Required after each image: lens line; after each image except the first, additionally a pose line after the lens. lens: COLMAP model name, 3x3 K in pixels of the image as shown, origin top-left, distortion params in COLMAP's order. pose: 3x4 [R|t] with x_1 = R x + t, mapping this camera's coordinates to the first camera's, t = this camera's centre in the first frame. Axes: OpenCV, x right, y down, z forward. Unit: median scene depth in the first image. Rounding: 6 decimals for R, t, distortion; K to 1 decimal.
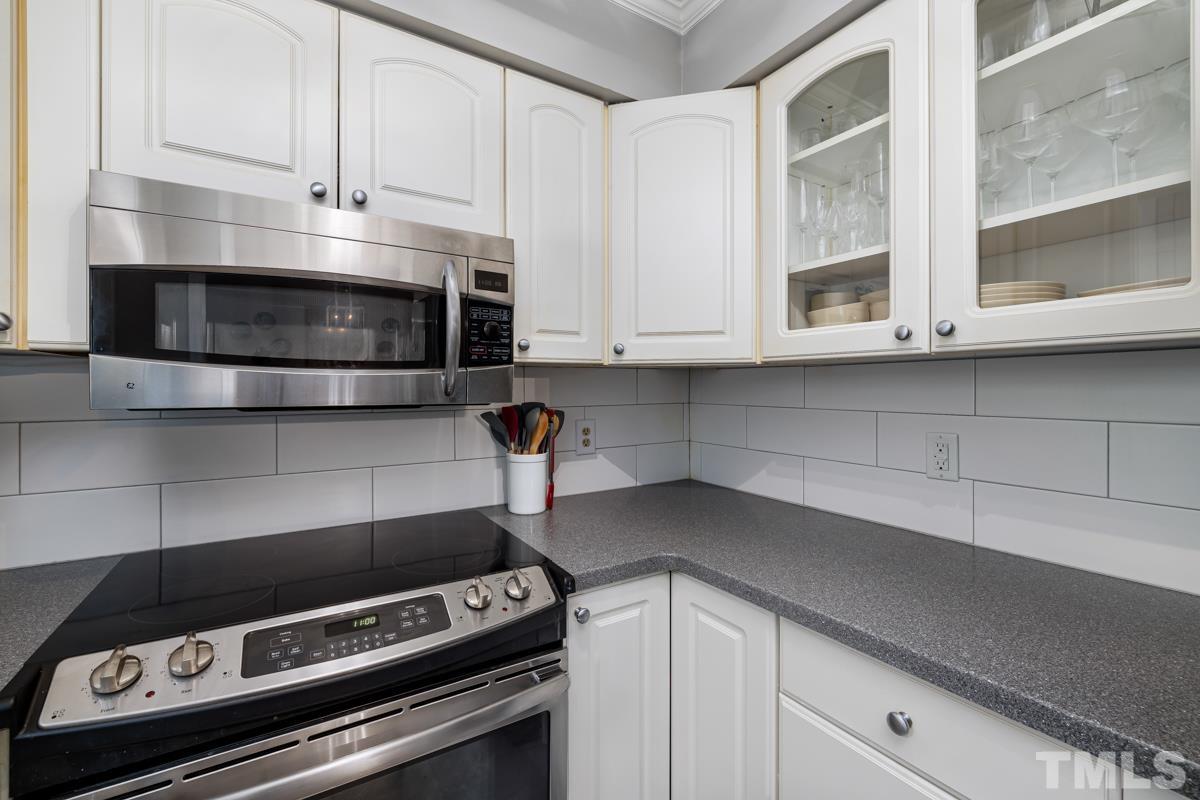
lens RADIAL K [[503.3, 0, 591.2], [0, 503.3, 386.8], [0, 0, 1]] dist [-0.001294, -0.000224]
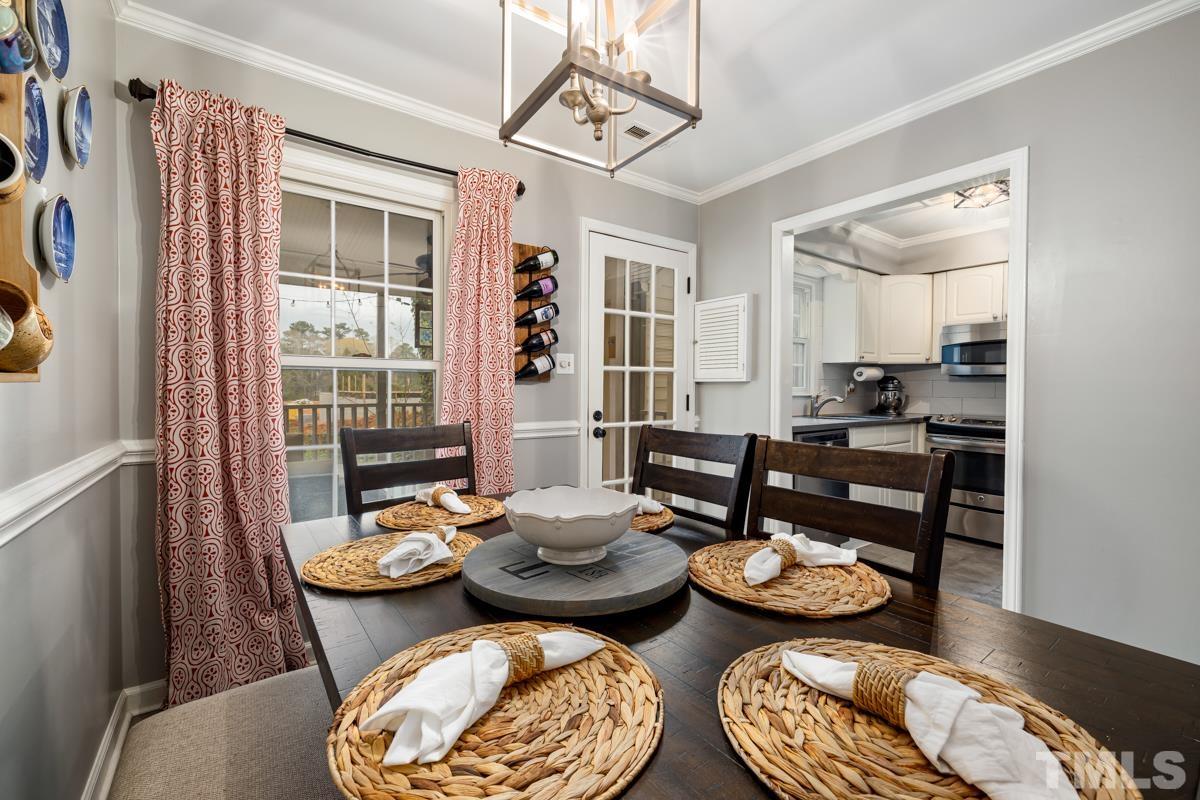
lens RADIAL K [[498.6, 0, 599.6], [0, 498.6, 394.0], [0, 0, 1]] dist [-0.004182, -0.000190]
pose [[0.081107, 0.013387, -0.996616, 2.427241], [-0.011318, 0.999858, 0.012509, 0.138267], [0.996641, 0.010265, 0.081247, -1.847561]]
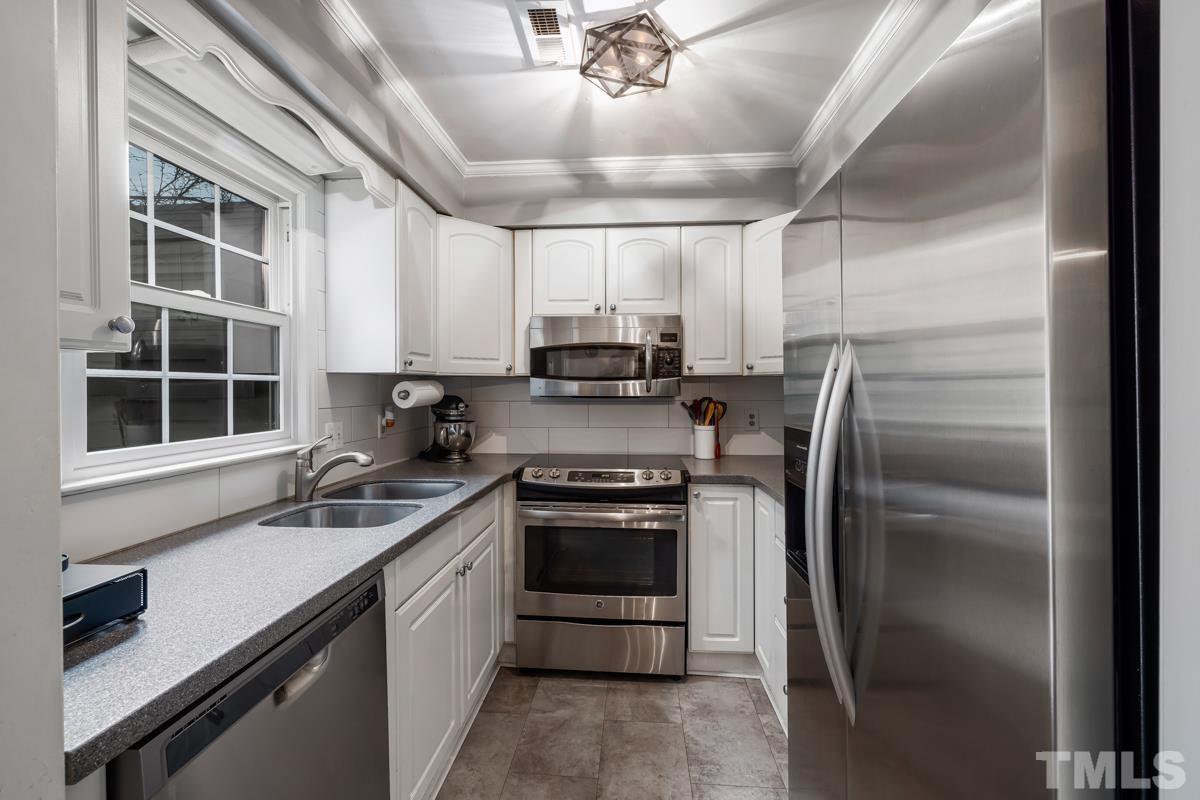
lens RADIAL K [[503.3, 0, 591.2], [0, 503.3, 386.8], [0, 0, 1]] dist [-0.001294, -0.000224]
pose [[0.803061, -0.003878, -0.595884, 0.743126], [0.000764, 0.999985, -0.005478, 0.004842], [0.595897, 0.003944, 0.803051, -0.818040]]
